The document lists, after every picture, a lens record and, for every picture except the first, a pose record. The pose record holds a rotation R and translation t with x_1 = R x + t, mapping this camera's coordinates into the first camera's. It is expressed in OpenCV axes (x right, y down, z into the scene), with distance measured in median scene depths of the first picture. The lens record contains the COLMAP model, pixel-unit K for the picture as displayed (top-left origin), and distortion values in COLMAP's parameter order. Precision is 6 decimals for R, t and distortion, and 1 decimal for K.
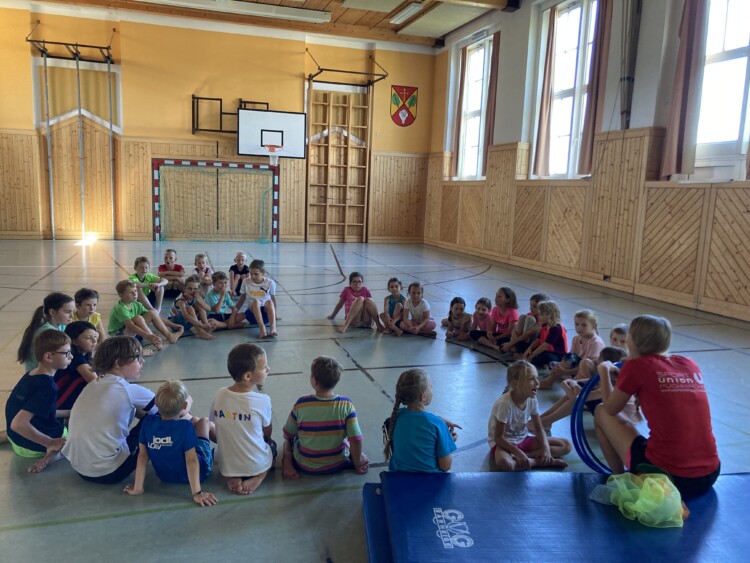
lens RADIAL K [[610.8, 0, 368.2], [0, 610.8, 279.8], [0, 0, 1]] dist [0.036823, -0.030953]
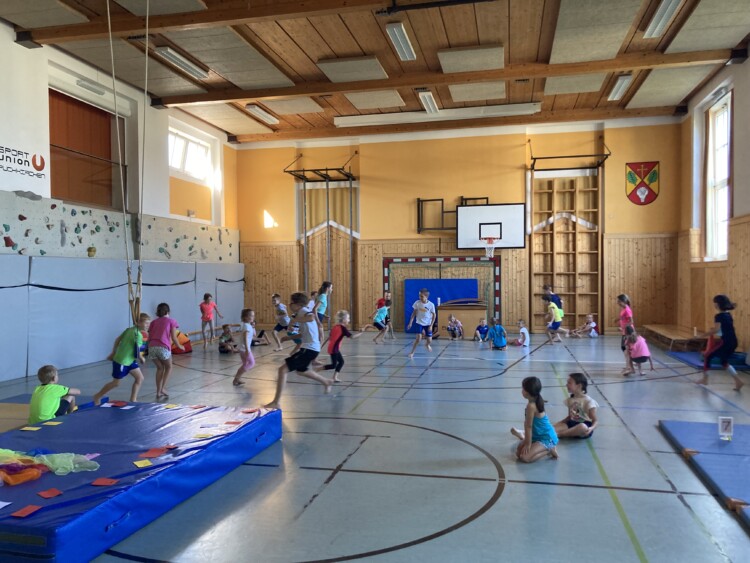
lens RADIAL K [[610.8, 0, 365.5], [0, 610.8, 283.9], [0, 0, 1]] dist [0.036823, -0.030953]
pose [[0.860981, -0.036623, -0.507316, 0.177558], [-0.033822, 0.991075, -0.128946, -0.006859], [0.507511, 0.128179, 0.852058, 0.046408]]
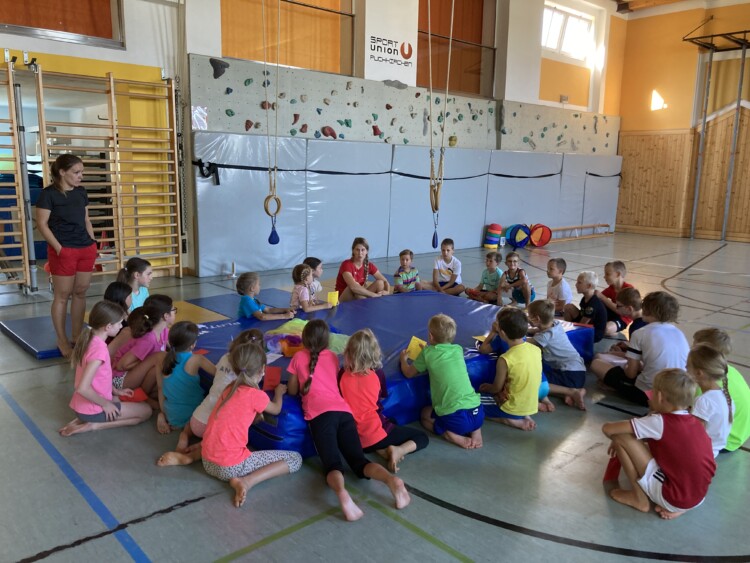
lens RADIAL K [[610.8, 0, 376.2], [0, 610.8, 278.6], [0, 0, 1]] dist [0.036823, -0.030953]
pose [[0.421508, 0.128019, -0.897743, 0.166775], [-0.132086, 0.988094, 0.078887, -0.011089], [0.897154, 0.085328, 0.433399, 0.116324]]
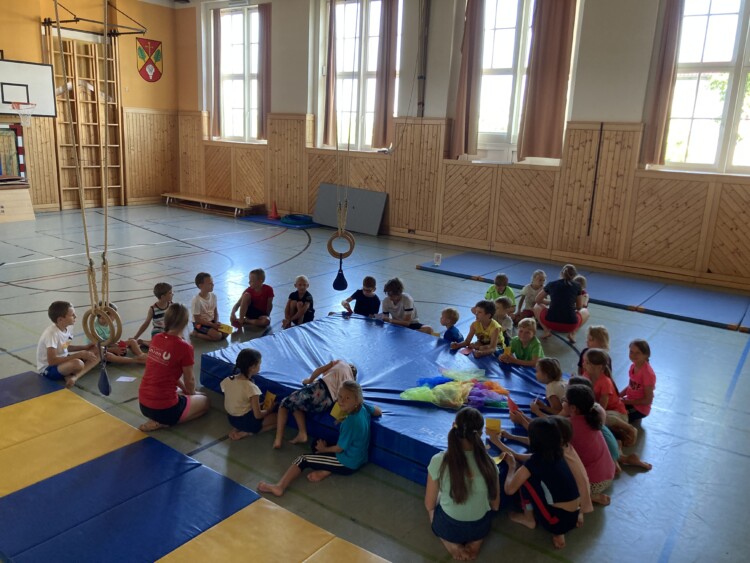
lens RADIAL K [[610.8, 0, 374.7], [0, 610.8, 276.9], [0, 0, 1]] dist [0.036823, -0.030953]
pose [[0.797862, -0.139076, 0.586579, -0.301336], [0.073127, 0.988167, 0.134824, -0.058394], [-0.598389, -0.064676, 0.798591, -0.001321]]
